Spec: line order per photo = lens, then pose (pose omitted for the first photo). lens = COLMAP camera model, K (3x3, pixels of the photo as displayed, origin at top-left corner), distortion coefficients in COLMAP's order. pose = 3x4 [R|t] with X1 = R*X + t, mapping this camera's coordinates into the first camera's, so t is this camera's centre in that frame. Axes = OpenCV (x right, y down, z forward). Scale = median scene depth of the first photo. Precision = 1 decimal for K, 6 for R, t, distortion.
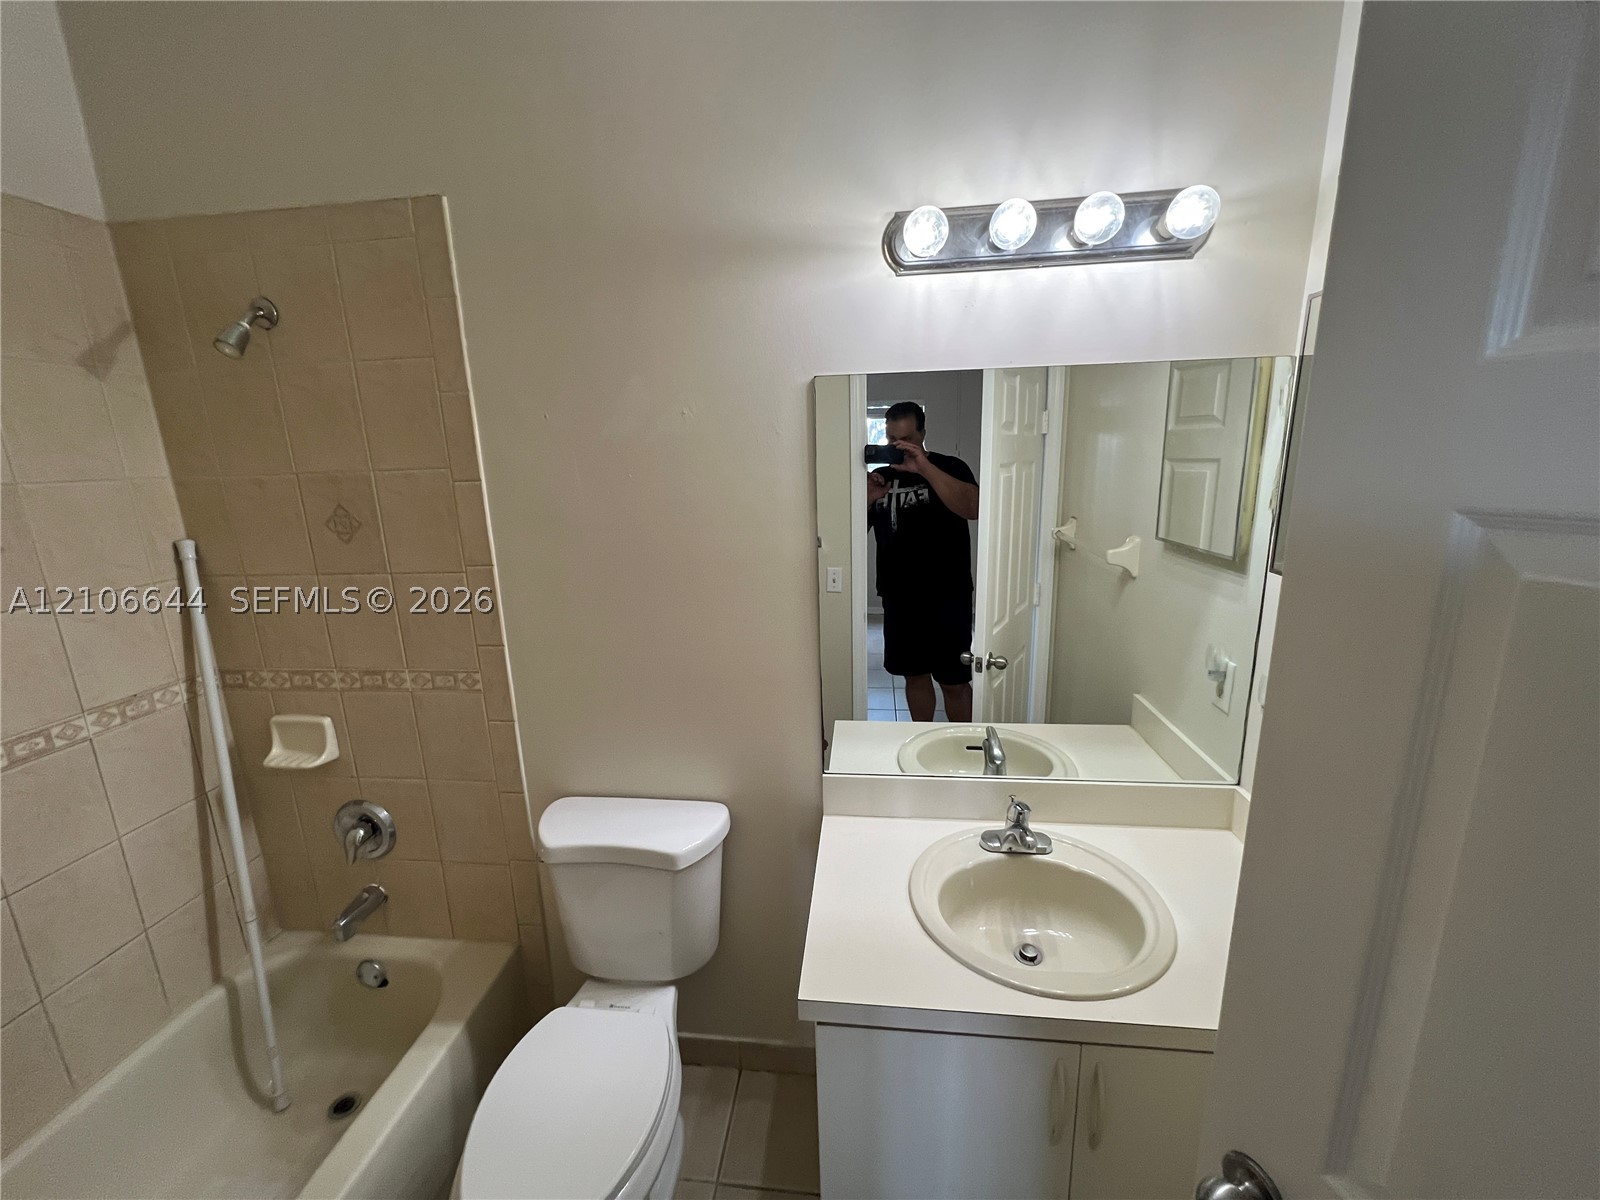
lens RADIAL K [[640.1, 0, 799.6], [0, 640.1, 596.4], [0, 0, 1]] dist [0.000467, 0.000349]
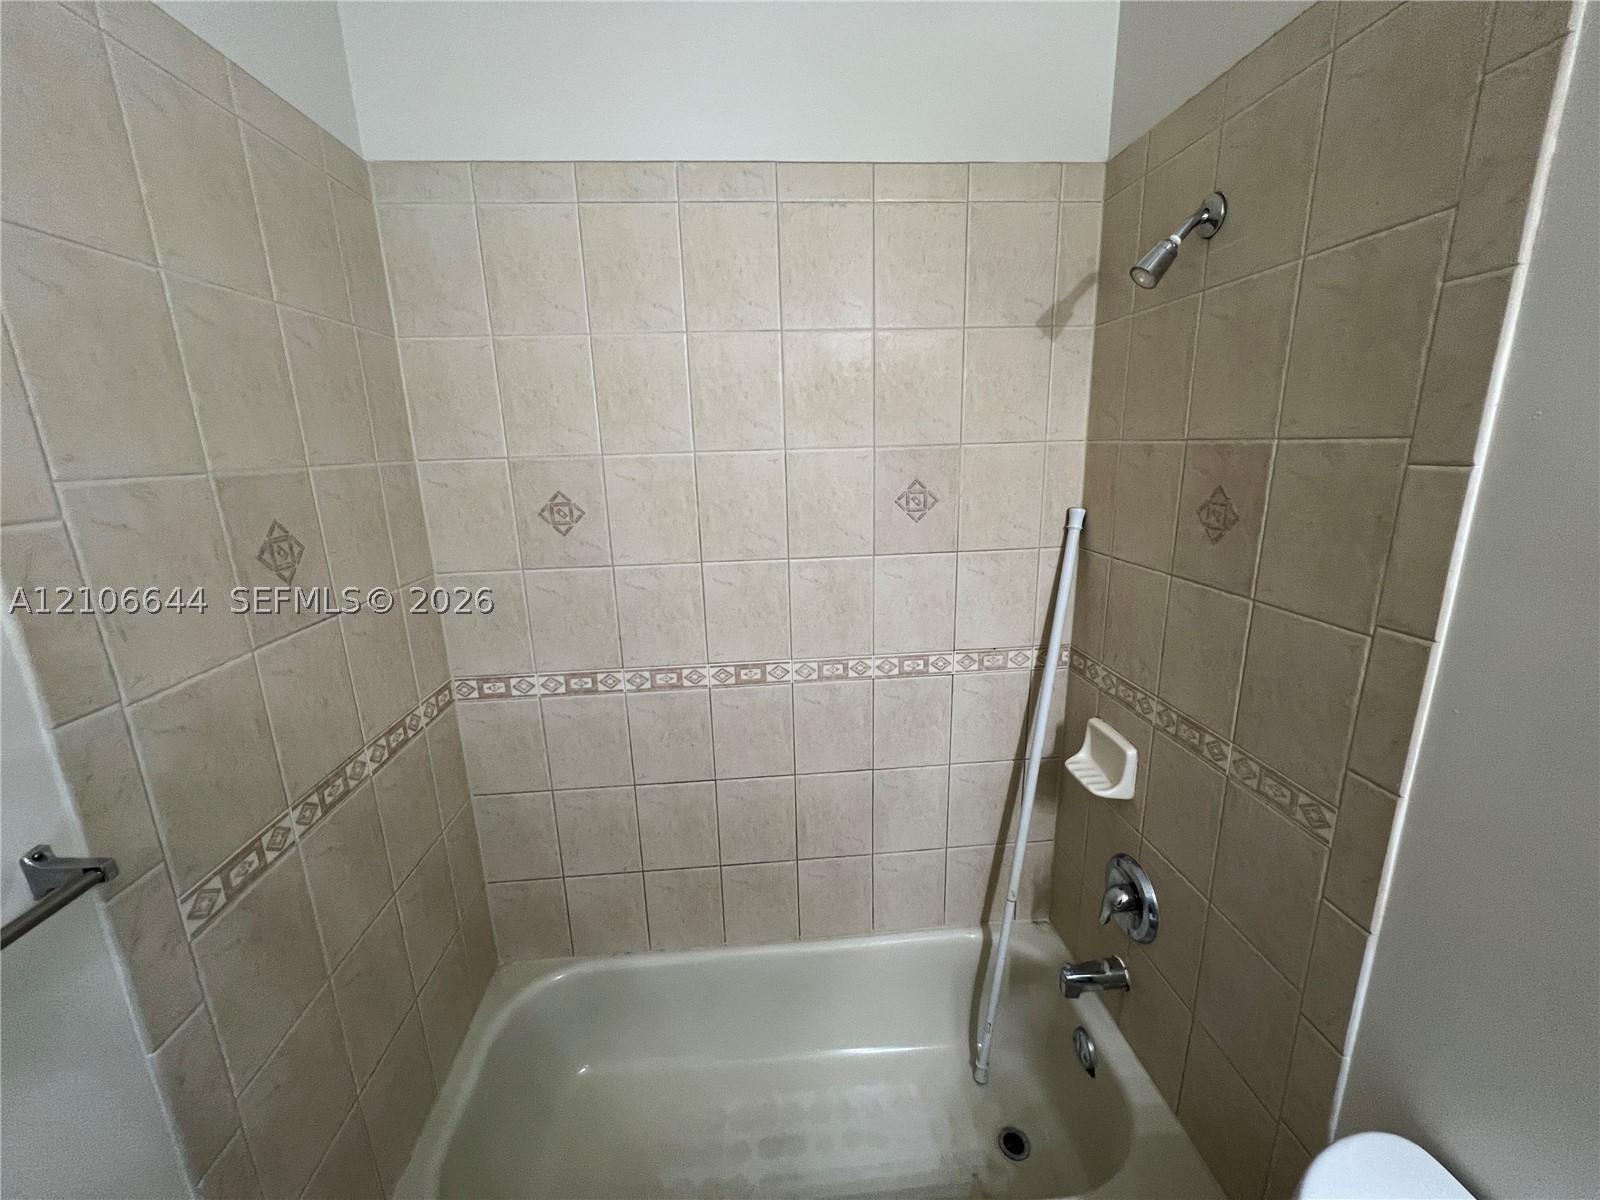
lens RADIAL K [[640.1, 0, 799.6], [0, 640.1, 596.4], [0, 0, 1]] dist [0.000467, 0.000349]
pose [[0.193210, 0.257863, -0.946666, -0.115281], [-0.199322, 0.955043, 0.219464, -0.087403], [0.960698, 0.146289, 0.235921, 0.397742]]
